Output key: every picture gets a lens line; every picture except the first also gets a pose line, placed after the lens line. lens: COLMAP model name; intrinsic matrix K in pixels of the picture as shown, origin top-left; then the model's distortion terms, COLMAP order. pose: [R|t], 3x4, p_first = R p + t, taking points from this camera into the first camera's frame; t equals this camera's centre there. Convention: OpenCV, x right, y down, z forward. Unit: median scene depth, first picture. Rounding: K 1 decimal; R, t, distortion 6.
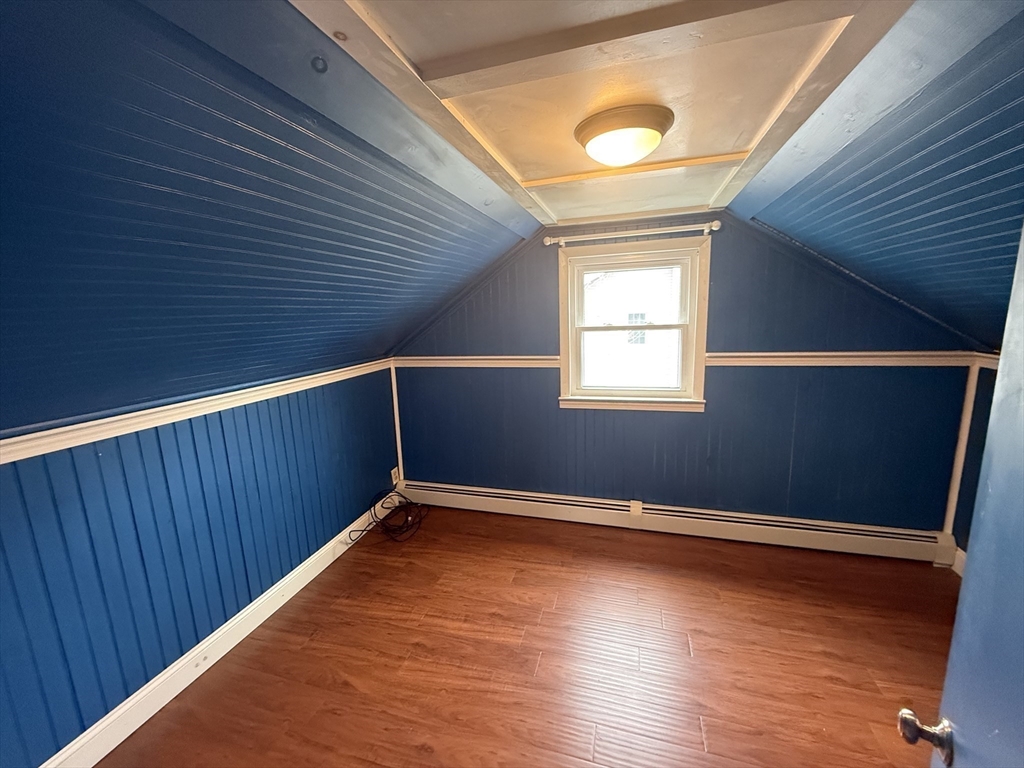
lens RADIAL K [[408.8, 0, 512.0], [0, 408.8, 384.0], [0, 0, 1]] dist [-0.000038, -0.000017]
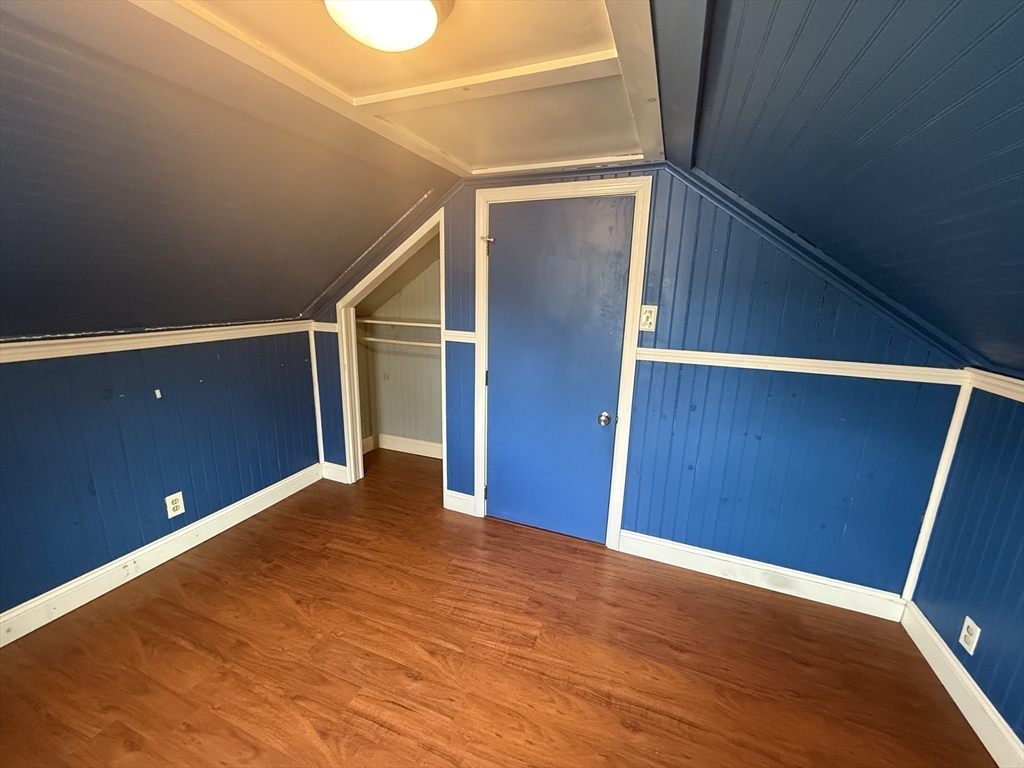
lens RADIAL K [[408.8, 0, 512.0], [0, 408.8, 384.0], [0, 0, 1]] dist [-0.000038, -0.000017]
pose [[-0.997541, -0.006870, 0.069748, 0.007534], [0.020935, 0.920545, 0.390076, -0.234696], [-0.066886, 0.390577, -0.918137, 1.535904]]
